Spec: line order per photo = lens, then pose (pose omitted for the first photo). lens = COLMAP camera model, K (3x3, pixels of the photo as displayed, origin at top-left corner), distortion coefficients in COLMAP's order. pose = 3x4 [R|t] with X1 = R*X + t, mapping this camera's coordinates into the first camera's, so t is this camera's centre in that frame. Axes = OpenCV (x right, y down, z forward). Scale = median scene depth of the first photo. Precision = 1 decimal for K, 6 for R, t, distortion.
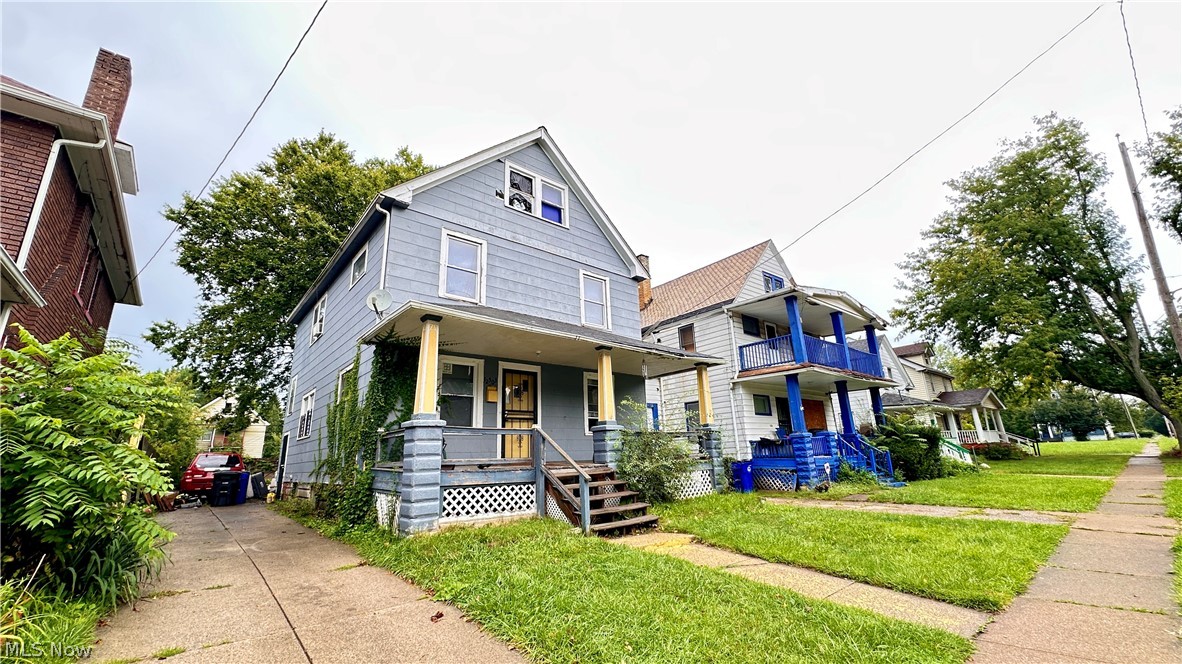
lens RADIAL K [[464.0, 0, 592.7], [0, 464.0, 331.5], [0, 0, 1]] dist [0.001193, 0.000241]
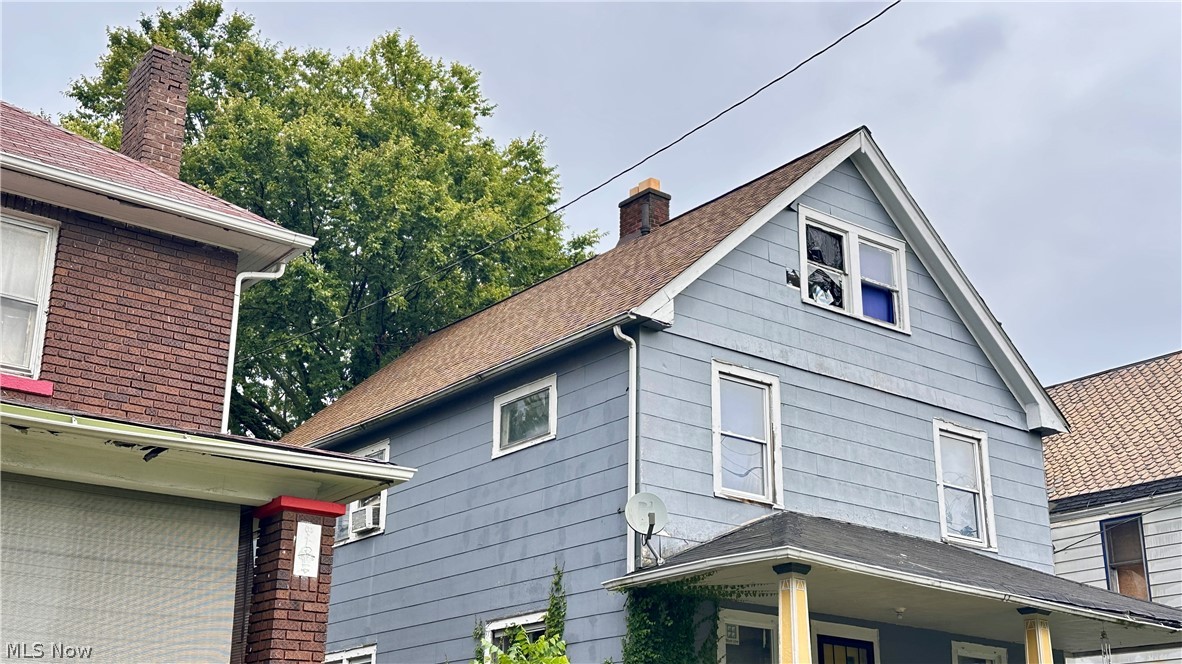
lens RADIAL K [[1442.5, 0, 591.1], [0, 1442.5, 331.7], [0, 0, 1]] dist [0.129911, 0.000000]
pose [[0.997926, 0.029843, -0.057028, -0.309779], [-0.033063, 0.997862, -0.056369, -0.133192], [0.055224, 0.058137, 0.996780, -0.550366]]
